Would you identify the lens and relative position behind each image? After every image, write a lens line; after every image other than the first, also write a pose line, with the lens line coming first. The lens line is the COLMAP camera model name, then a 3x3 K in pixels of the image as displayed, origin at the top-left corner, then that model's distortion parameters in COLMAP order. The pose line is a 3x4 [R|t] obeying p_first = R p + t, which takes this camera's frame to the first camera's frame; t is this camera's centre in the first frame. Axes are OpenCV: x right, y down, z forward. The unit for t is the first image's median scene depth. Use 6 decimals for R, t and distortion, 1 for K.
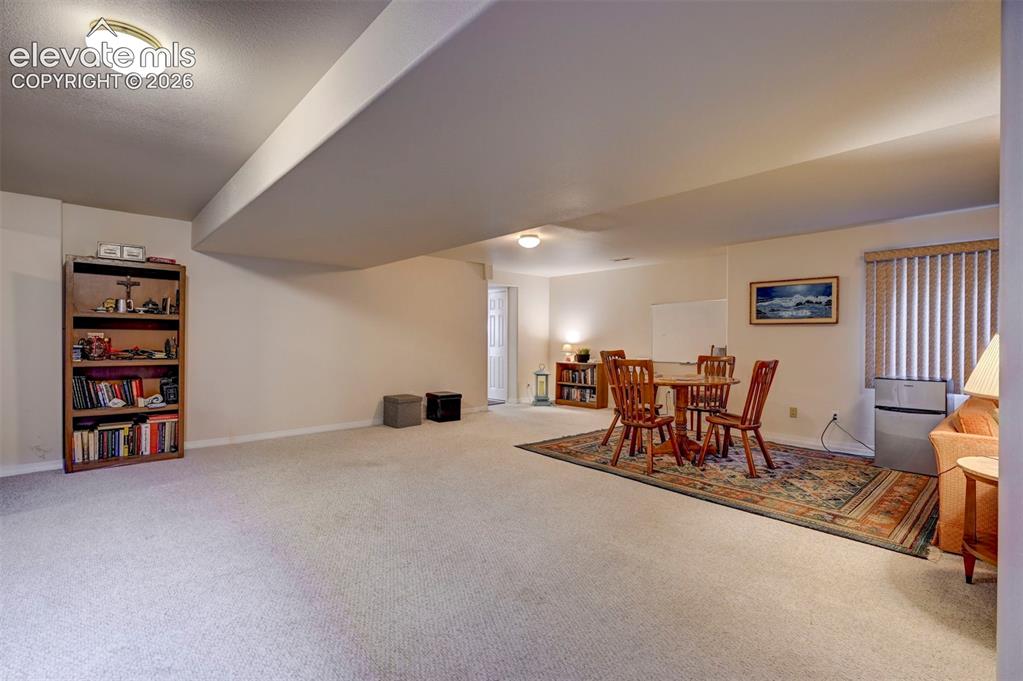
lens RADIAL K [[447.0, 0, 511.5], [0, 447.0, 340.5], [0, 0, 1]] dist [-0.003139, -0.000883]
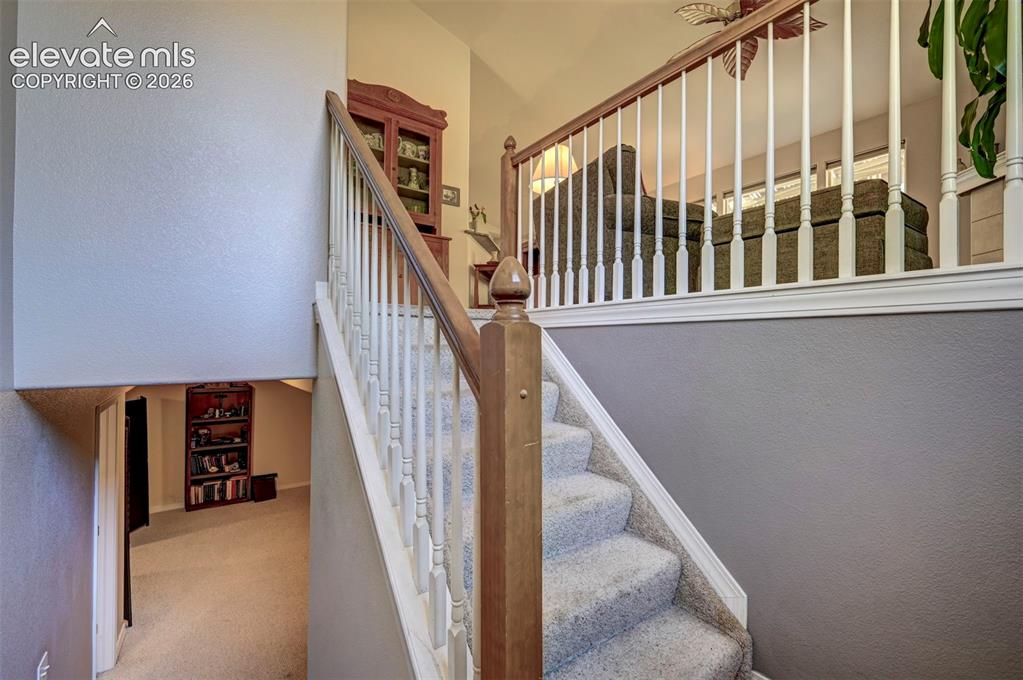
lens RADIAL K [[447.0, 0, 511.5], [0, 447.0, 340.0], [0, 0, 1]] dist [-0.003139, -0.000883]
pose [[0.989645, 0.000752, -0.143536, 0.475830], [-0.003314, 0.999839, -0.017607, -0.324481], [0.143499, 0.017900, 0.989489, -0.522289]]
